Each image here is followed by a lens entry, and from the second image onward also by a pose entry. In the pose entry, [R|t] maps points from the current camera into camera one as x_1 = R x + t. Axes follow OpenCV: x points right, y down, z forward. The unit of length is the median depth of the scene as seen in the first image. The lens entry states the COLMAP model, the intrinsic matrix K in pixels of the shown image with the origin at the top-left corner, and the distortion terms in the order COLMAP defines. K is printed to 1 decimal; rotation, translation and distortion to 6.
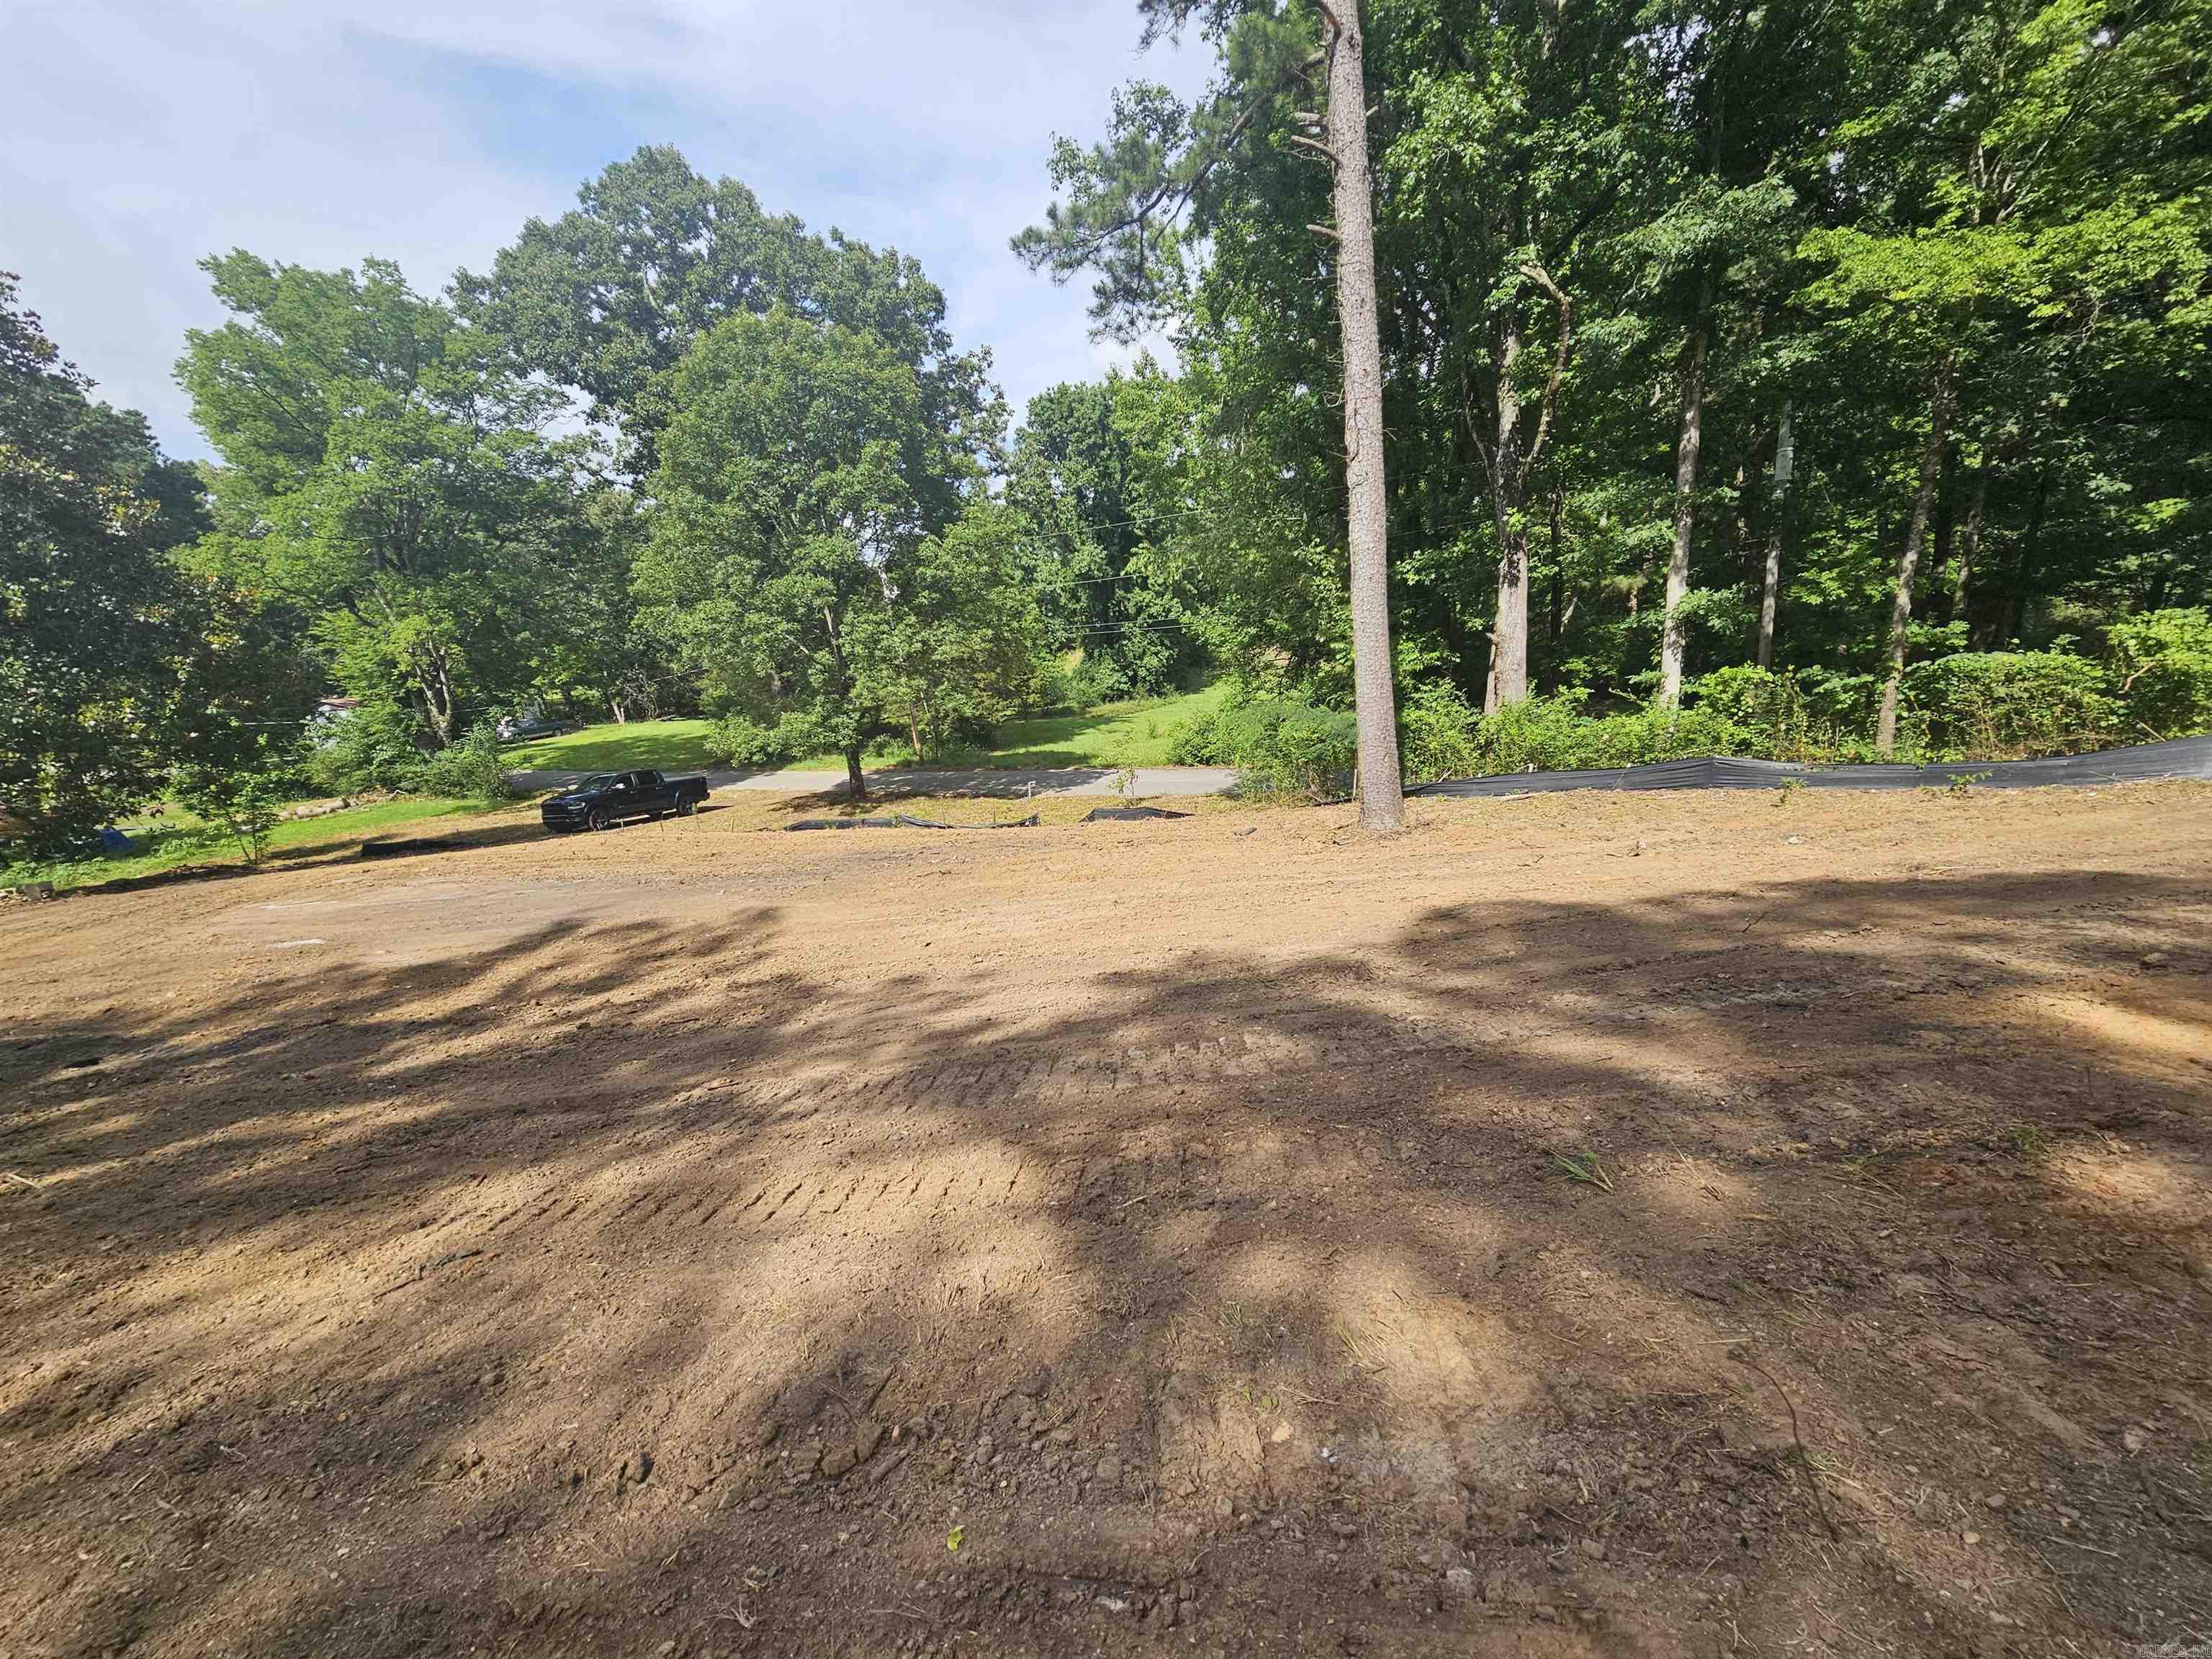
lens RADIAL K [[902.0, 0, 1127.9], [0, 902.0, 833.8], [0, 0, 1]] dist [-0.003678, -0.000501]
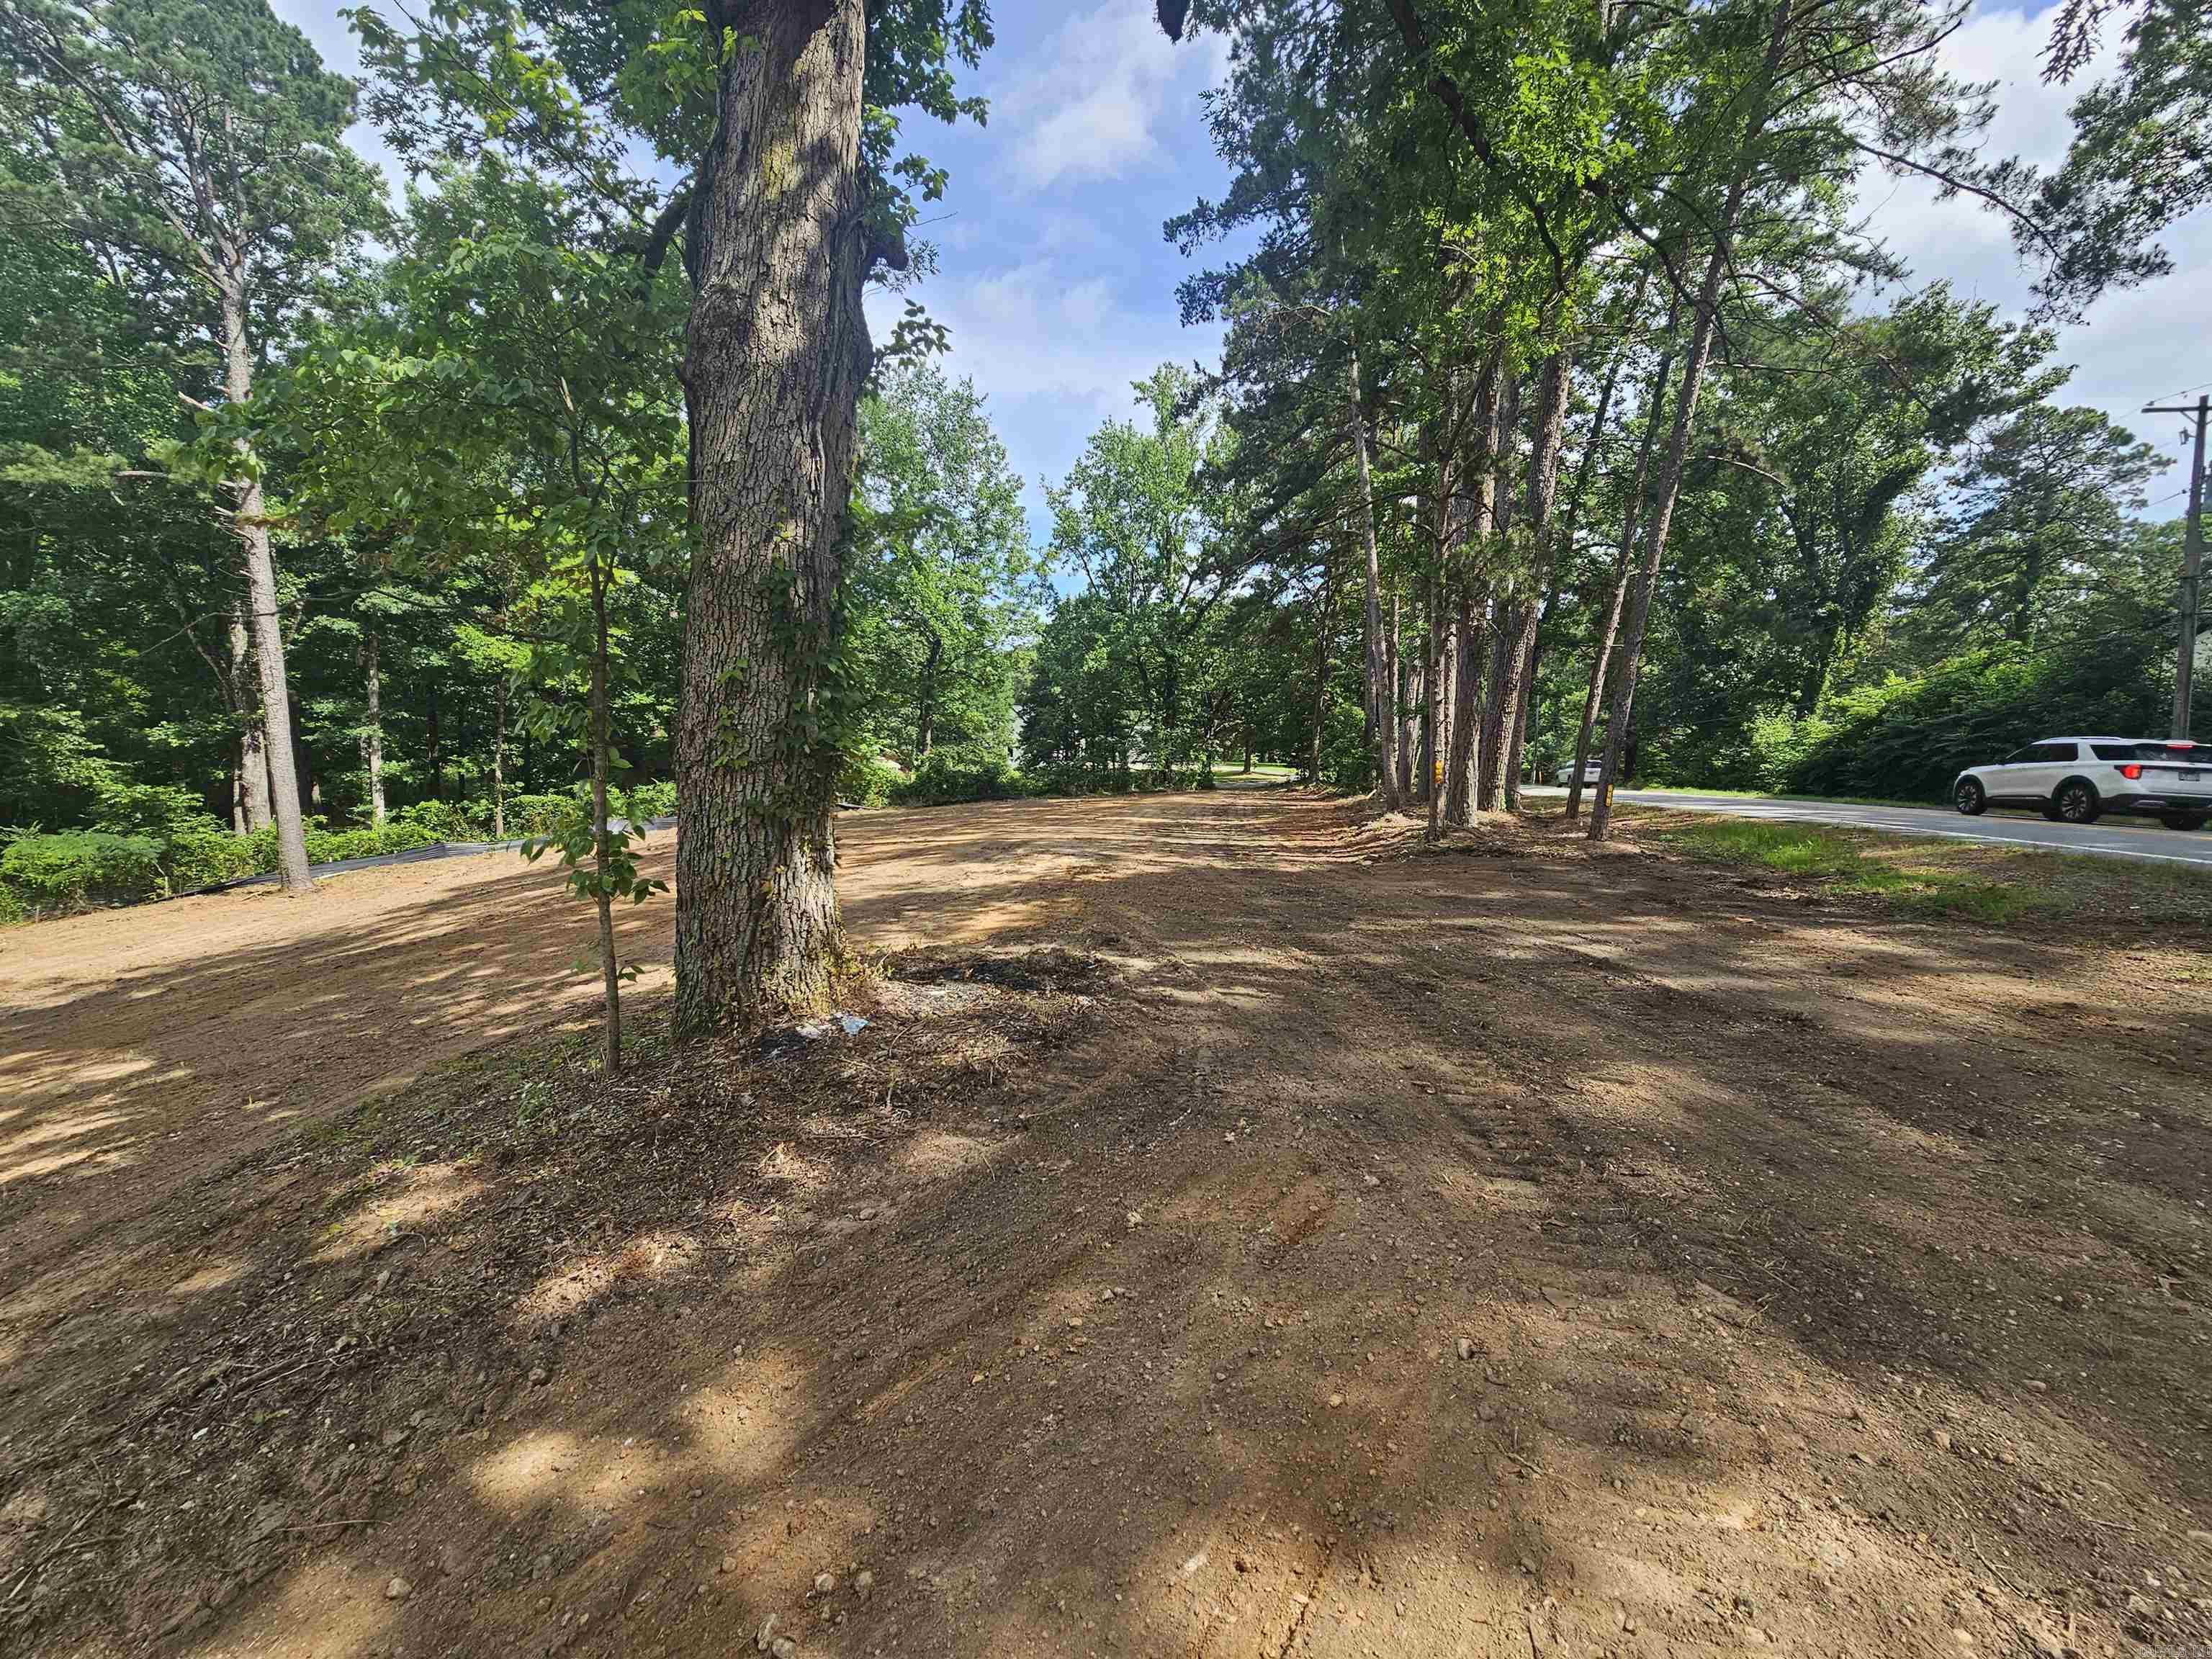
lens RADIAL K [[902.0, 0, 1140.9], [0, 902.0, 827.7], [0, 0, 1]] dist [-0.003678, -0.000501]
pose [[0.056067, -0.032193, 0.997908, -1.275481], [0.195124, 0.980561, 0.020671, 0.144372], [-0.979175, 0.193557, 0.061259, -0.690189]]
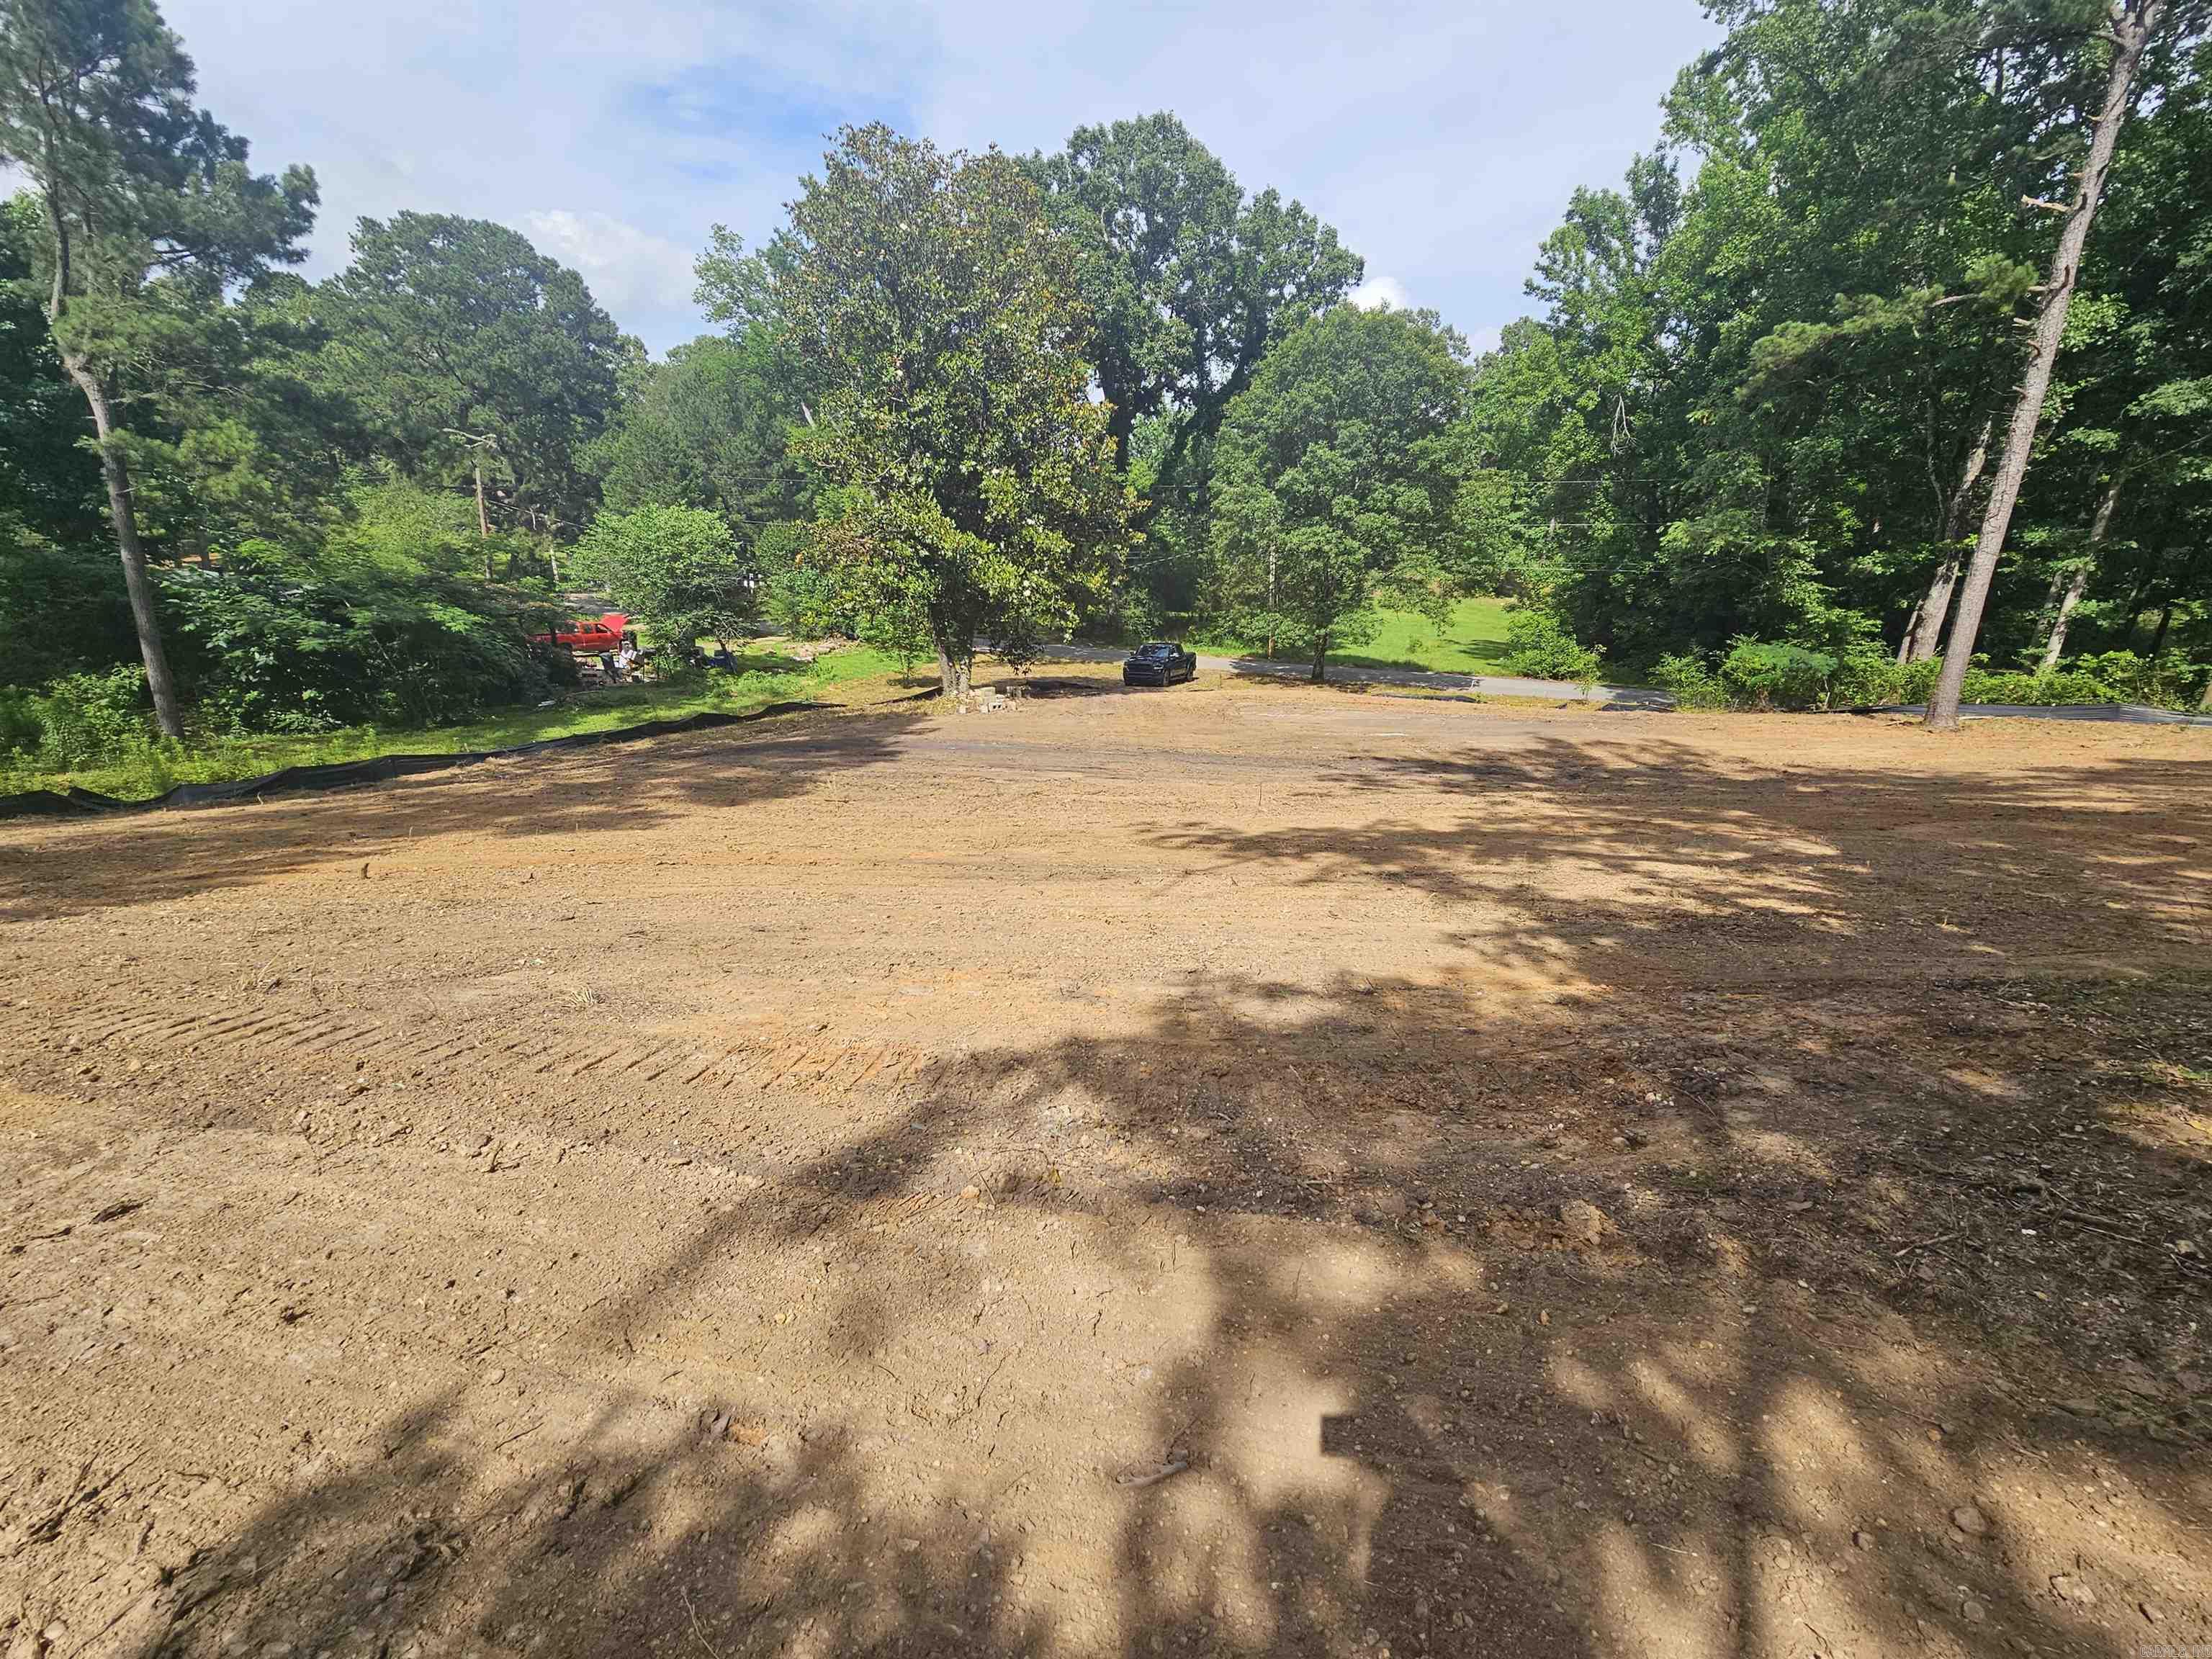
lens RADIAL K [[902.0, 0, 1100.2], [0, 902.0, 830.3], [0, 0, 1]] dist [-0.003678, -0.000501]
pose [[0.995507, 0.080210, 0.050314, -1.318403], [-0.084911, 0.991403, 0.099551, 0.144493], [-0.041897, -0.103376, 0.993760, -0.644236]]
